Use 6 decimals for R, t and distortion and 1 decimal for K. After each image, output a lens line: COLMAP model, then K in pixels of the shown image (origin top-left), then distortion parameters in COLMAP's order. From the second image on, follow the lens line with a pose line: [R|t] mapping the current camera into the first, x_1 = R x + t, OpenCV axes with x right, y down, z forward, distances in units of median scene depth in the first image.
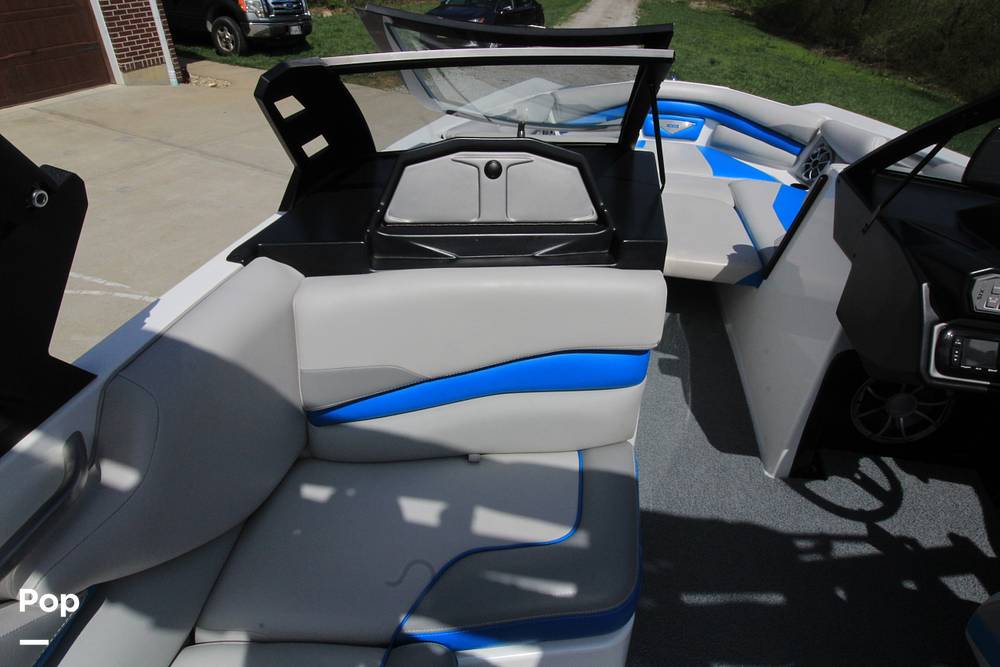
lens RADIAL K [[602.6, 0, 496.7], [0, 602.6, 337.3], [0, 0, 1]] dist [-0.009362, 0.004228]
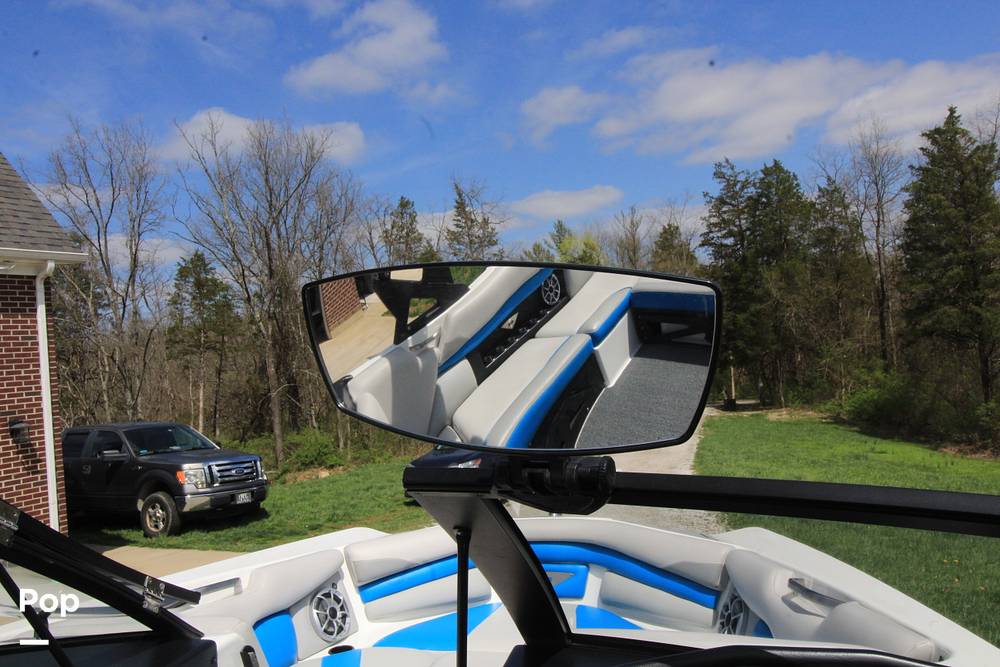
lens RADIAL K [[807.4, 0, 502.0], [0, 807.4, 325.0], [0, 0, 1]] dist [0.010255, 0.018642]
pose [[0.991501, -0.117122, -0.056638, 0.103364], [0.058626, 0.790879, -0.609159, -0.009253], [0.116140, 0.600661, 0.791023, 0.034371]]
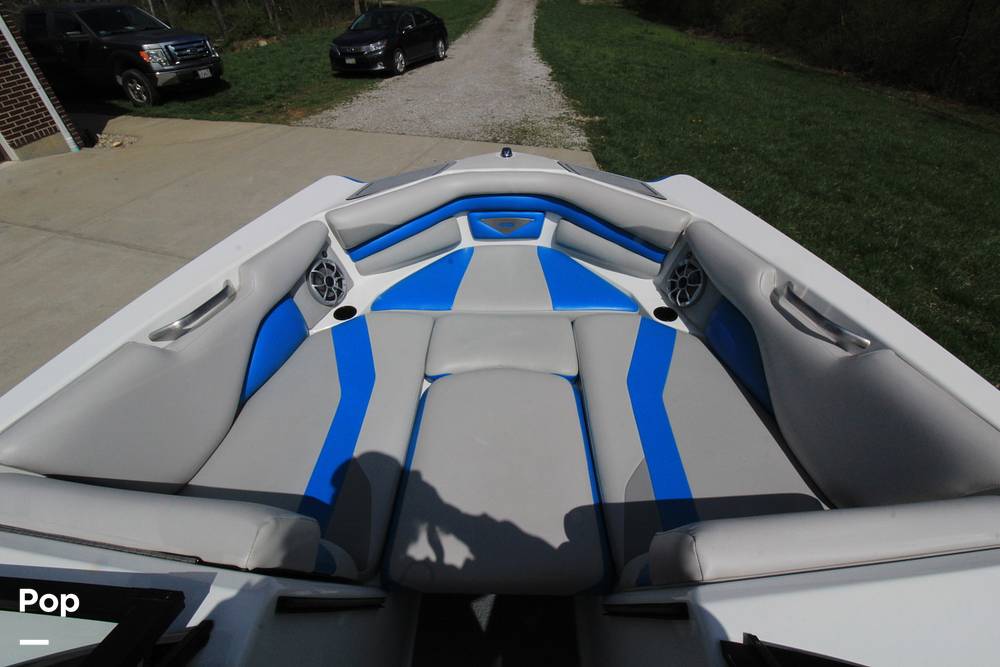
lens RADIAL K [[470.2, 0, 501.0], [0, 470.2, 324.5], [0, 0, 1]] dist [-0.011552, -0.005182]
pose [[0.988782, -0.137925, 0.057334, 0.072686], [0.132117, 0.986664, 0.095079, -0.088150], [-0.069683, -0.086438, 0.993817, 0.117923]]
